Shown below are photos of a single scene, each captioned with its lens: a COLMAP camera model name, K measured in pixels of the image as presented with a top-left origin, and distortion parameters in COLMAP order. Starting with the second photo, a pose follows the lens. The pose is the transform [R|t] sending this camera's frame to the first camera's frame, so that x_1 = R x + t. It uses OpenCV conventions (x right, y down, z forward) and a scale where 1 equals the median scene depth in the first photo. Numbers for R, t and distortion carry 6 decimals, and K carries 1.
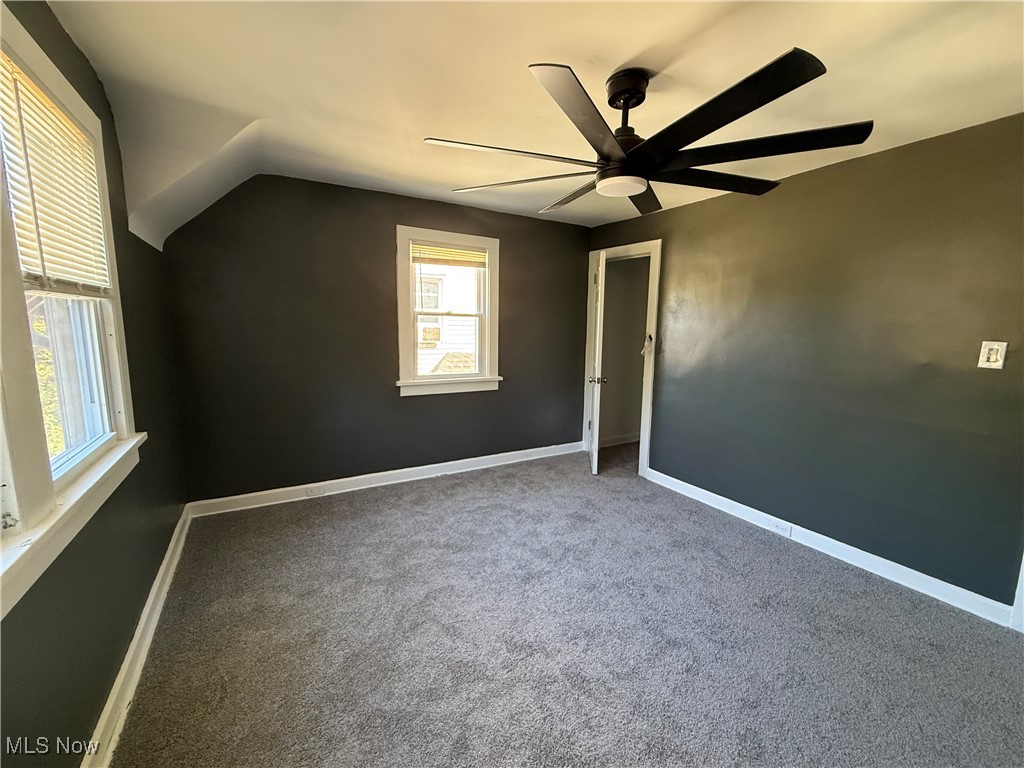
lens RADIAL K [[419.6, 0, 513.7], [0, 419.6, 383.0], [0, 0, 1]] dist [0.003772, 0.000407]
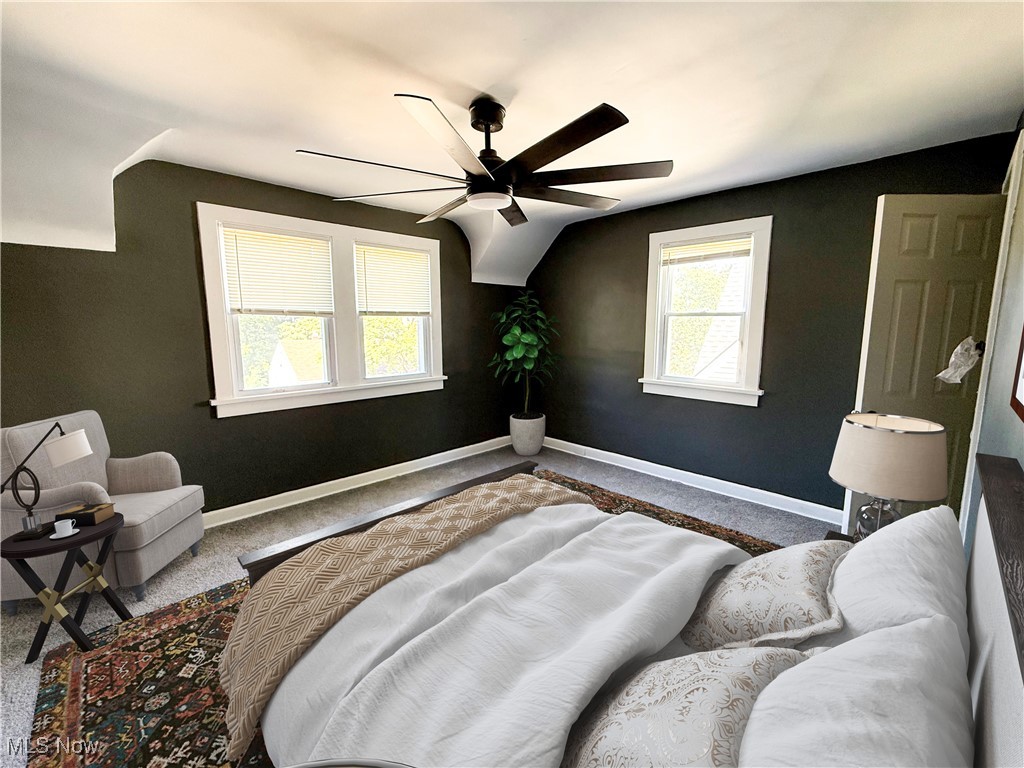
lens RADIAL K [[419.6, 0, 511.6], [0, 419.6, 384.5], [0, 0, 1]] dist [0.003772, 0.000407]
pose [[0.252899, 0.123421, -0.959588, 0.673855], [-0.129770, 0.987195, 0.092771, -0.044120], [0.958750, 0.101064, 0.265677, 0.381336]]
